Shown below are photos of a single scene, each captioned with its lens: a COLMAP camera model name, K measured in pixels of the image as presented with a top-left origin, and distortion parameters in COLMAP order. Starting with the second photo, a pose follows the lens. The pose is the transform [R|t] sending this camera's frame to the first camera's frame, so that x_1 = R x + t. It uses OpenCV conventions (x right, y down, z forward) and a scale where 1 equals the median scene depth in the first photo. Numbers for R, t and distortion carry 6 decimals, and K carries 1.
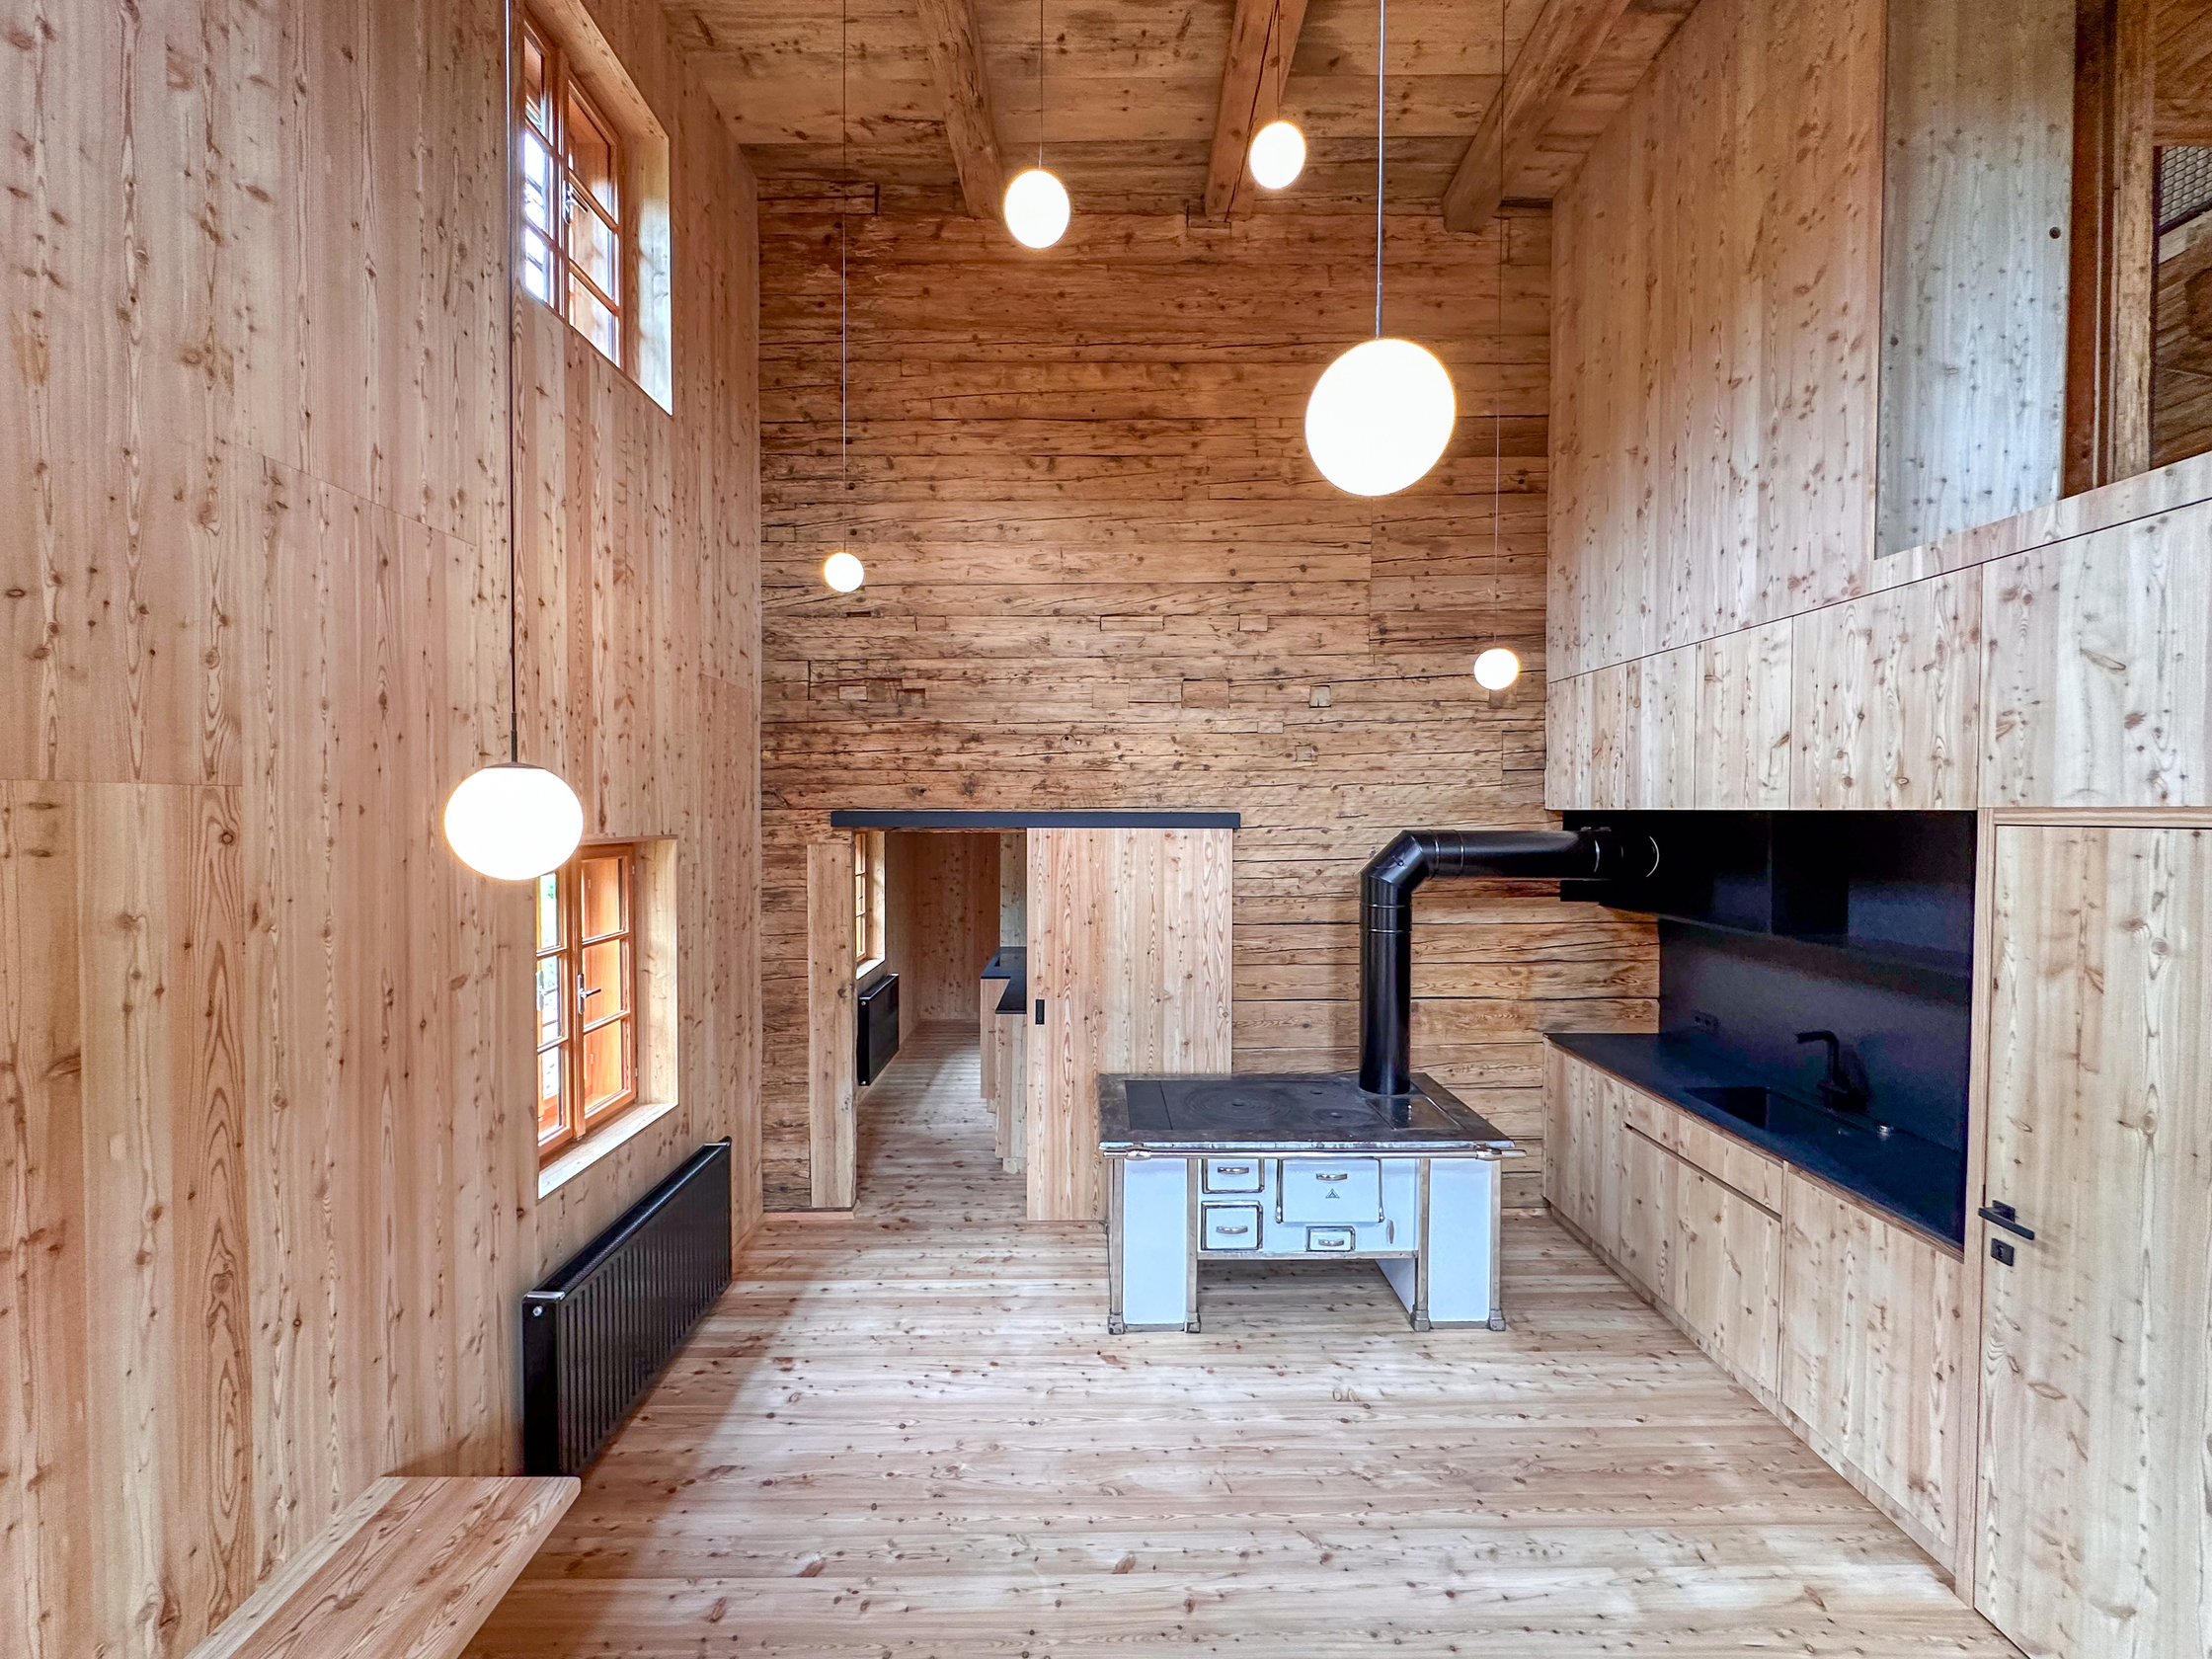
lens RADIAL K [[904.4, 0, 1108.7], [0, 904.4, 825.6], [0, 0, 1]] dist [-0.003504, 0.000321]
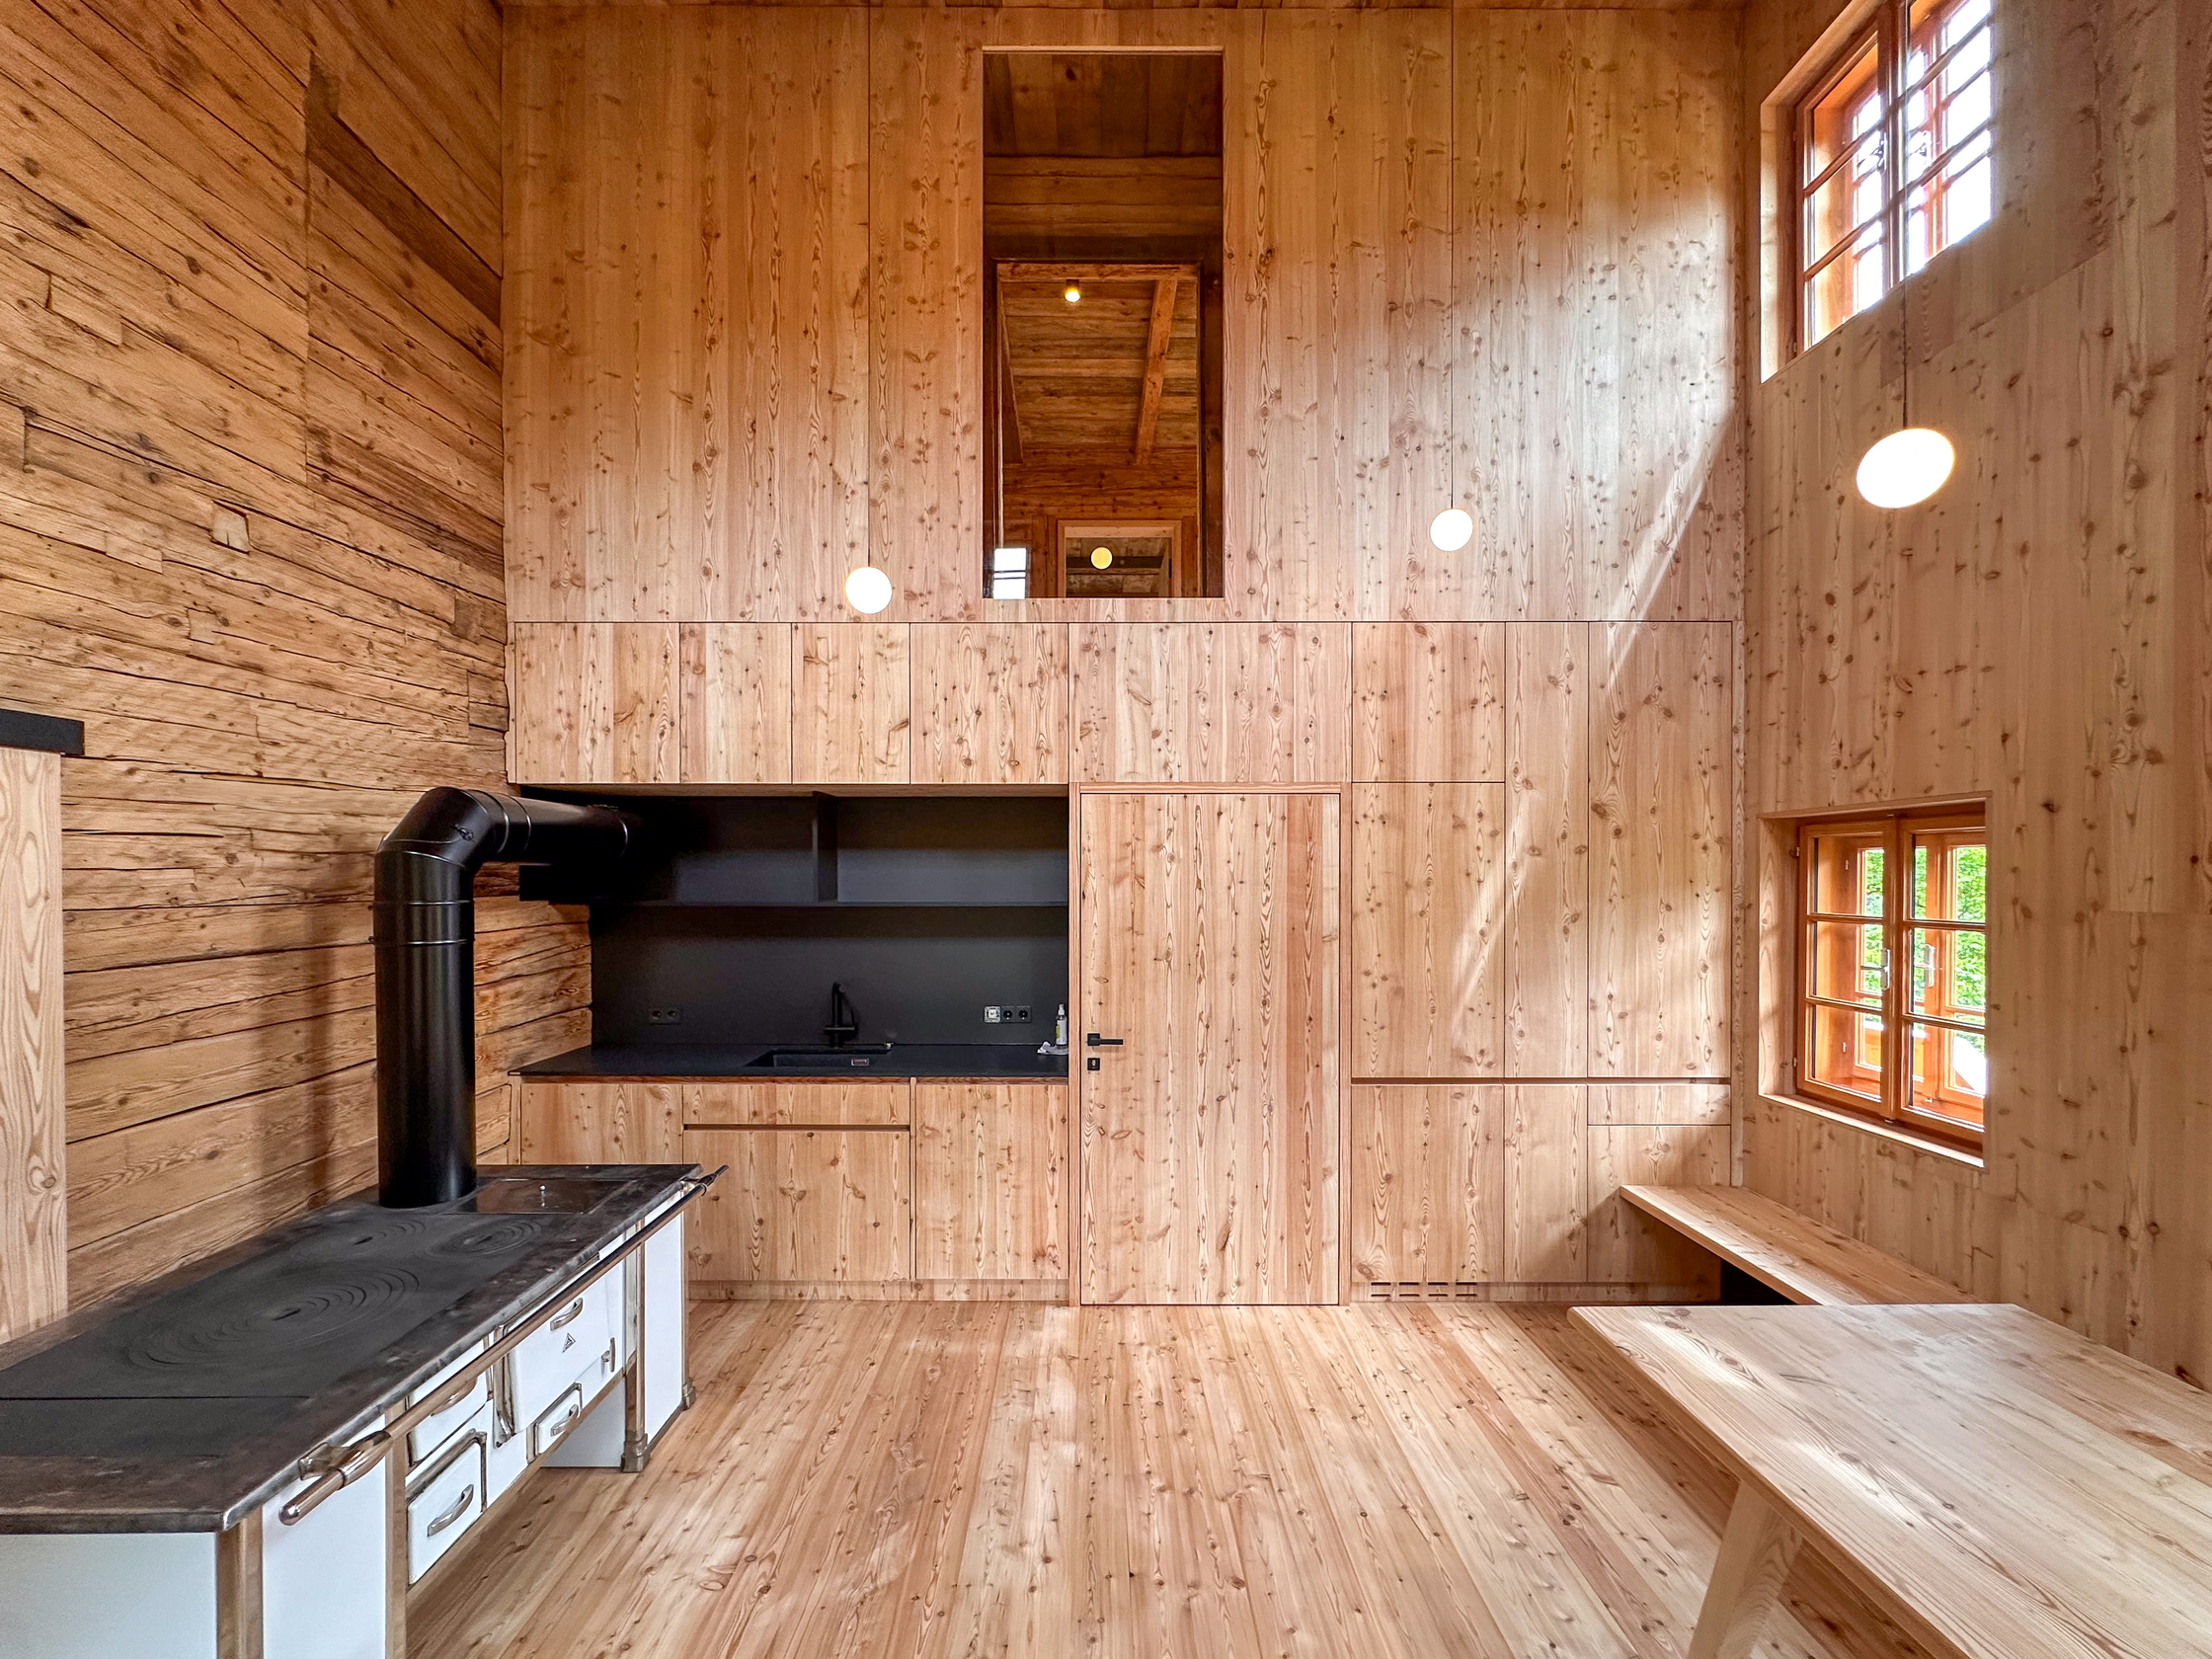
lens RADIAL K [[904.4, 0, 1111.5], [0, 904.4, 879.3], [0, 0, 1]] dist [-0.003504, 0.000321]
pose [[0.001427, -0.006698, 0.999977, -0.384696], [0.020077, 0.999776, 0.006668, 0.091621], [-0.999797, 0.020067, 0.001561, 0.627355]]
